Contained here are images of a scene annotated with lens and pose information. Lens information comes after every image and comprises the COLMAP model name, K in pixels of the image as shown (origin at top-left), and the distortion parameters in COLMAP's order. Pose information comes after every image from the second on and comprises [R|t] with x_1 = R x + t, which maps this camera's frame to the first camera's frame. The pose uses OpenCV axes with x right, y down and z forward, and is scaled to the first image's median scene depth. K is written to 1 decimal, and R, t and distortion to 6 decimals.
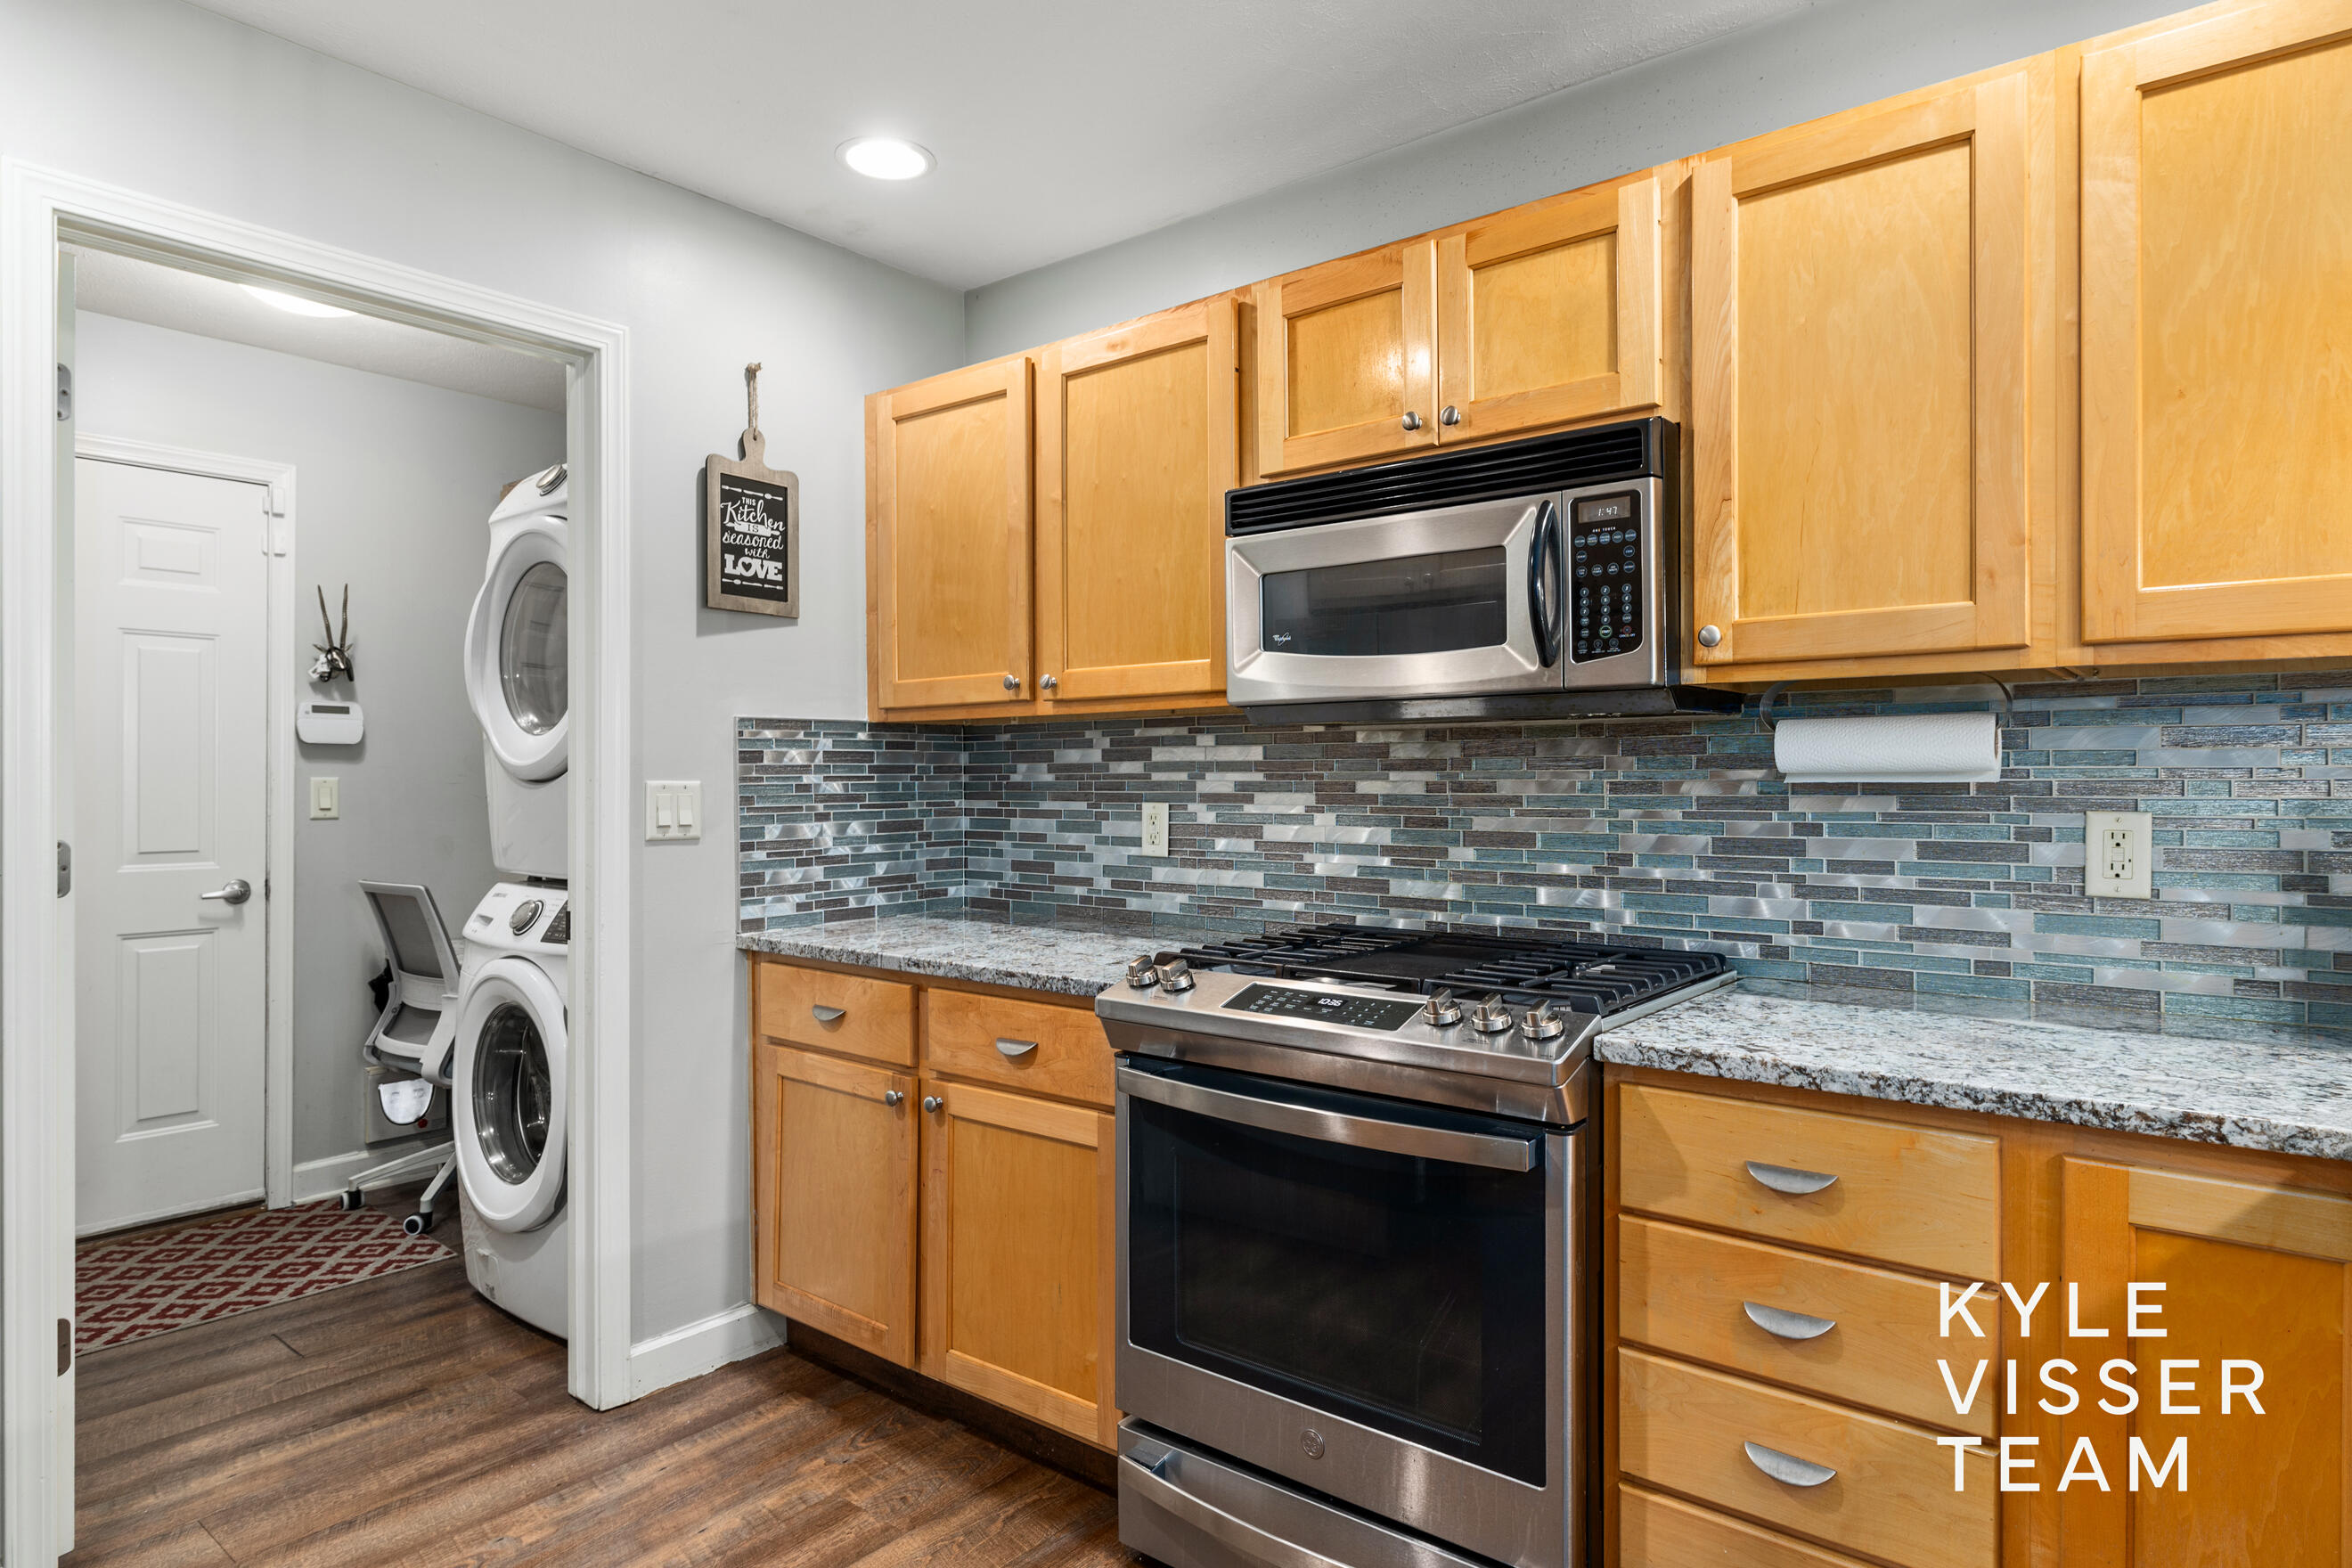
lens RADIAL K [[1329.8, 0, 1178.4], [0, 1329.8, 777.2], [0, 0, 1]] dist [-0.001217, -0.000800]
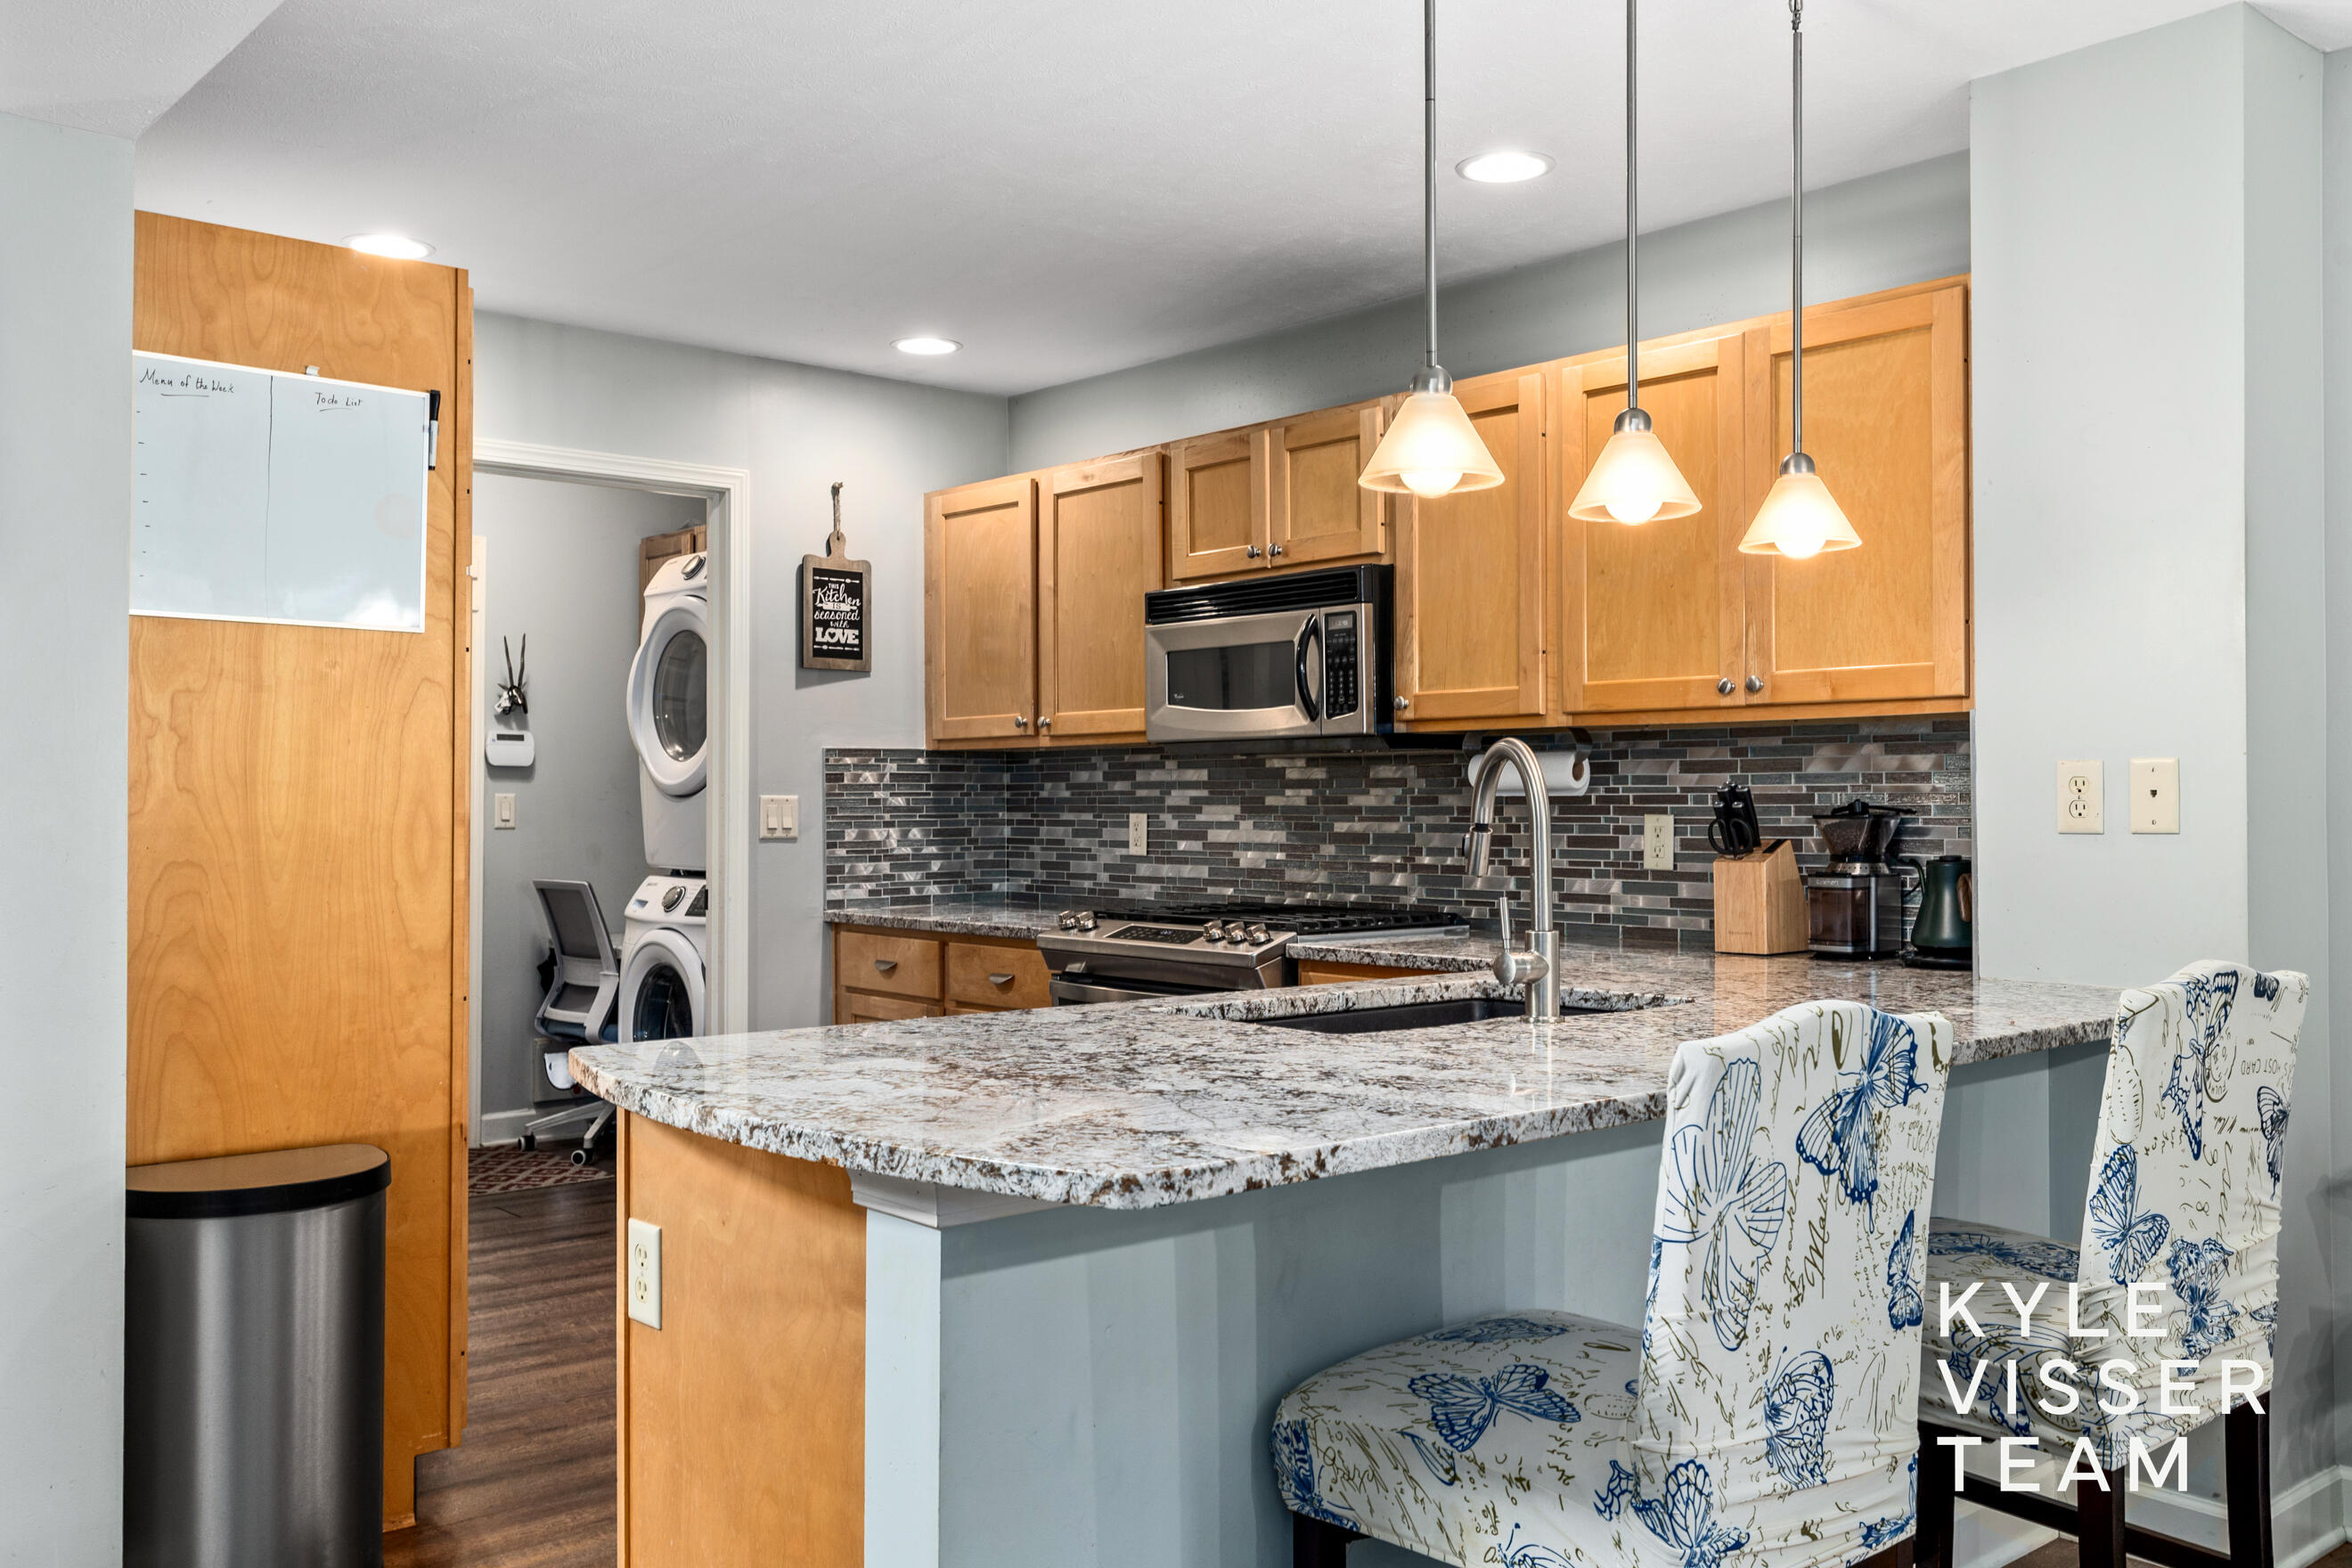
lens RADIAL K [[1978.5, 0, 1182.0], [0, 1978.5, 777.5], [0, 0, 1]] dist [-0.010040, 0.011751]
pose [[0.985717, -0.000465, -0.168410, 0.381428], [-0.001364, 0.999941, -0.010745, 0.005544], [0.168405, 0.010821, 0.985658, -0.960336]]
